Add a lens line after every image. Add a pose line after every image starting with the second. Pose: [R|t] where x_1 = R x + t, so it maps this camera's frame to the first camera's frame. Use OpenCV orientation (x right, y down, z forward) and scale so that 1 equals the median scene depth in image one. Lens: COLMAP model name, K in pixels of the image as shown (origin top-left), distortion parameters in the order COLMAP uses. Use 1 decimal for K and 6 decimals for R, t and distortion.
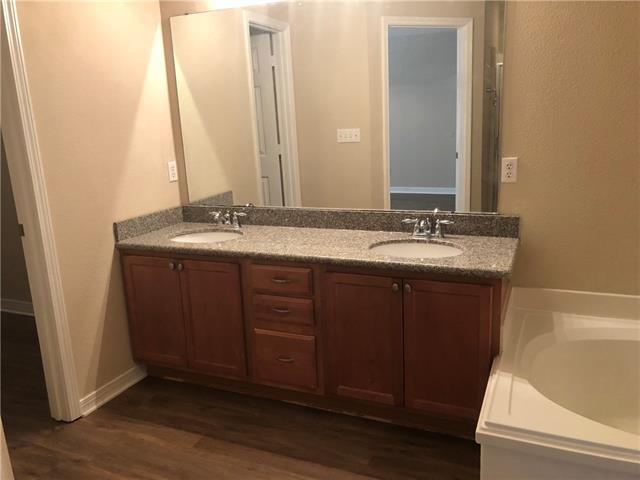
lens RADIAL K [[514.1, 0, 319.6], [0, 514.1, 240.1], [0, 0, 1]] dist [0.012561, 0.015313]
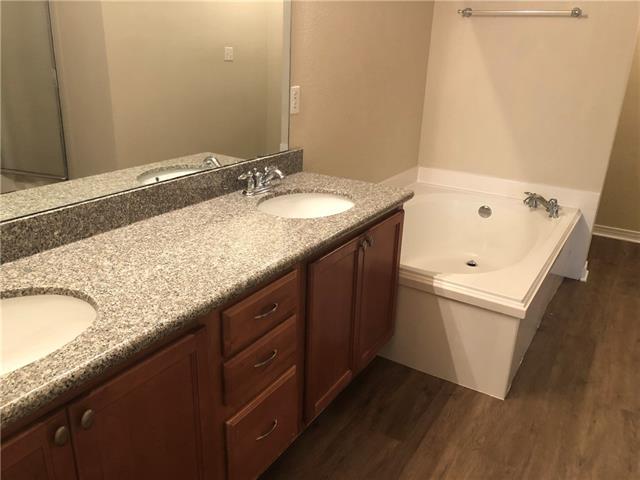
lens RADIAL K [[514.1, 0, 318.9], [0, 514.1, 238.7], [0, 0, 1]] dist [0.012561, 0.015313]
pose [[0.145683, -0.299642, 0.942863, -0.551500], [0.188258, 0.944013, 0.270920, -0.135342], [-0.971255, 0.138033, 0.193936, 0.762755]]
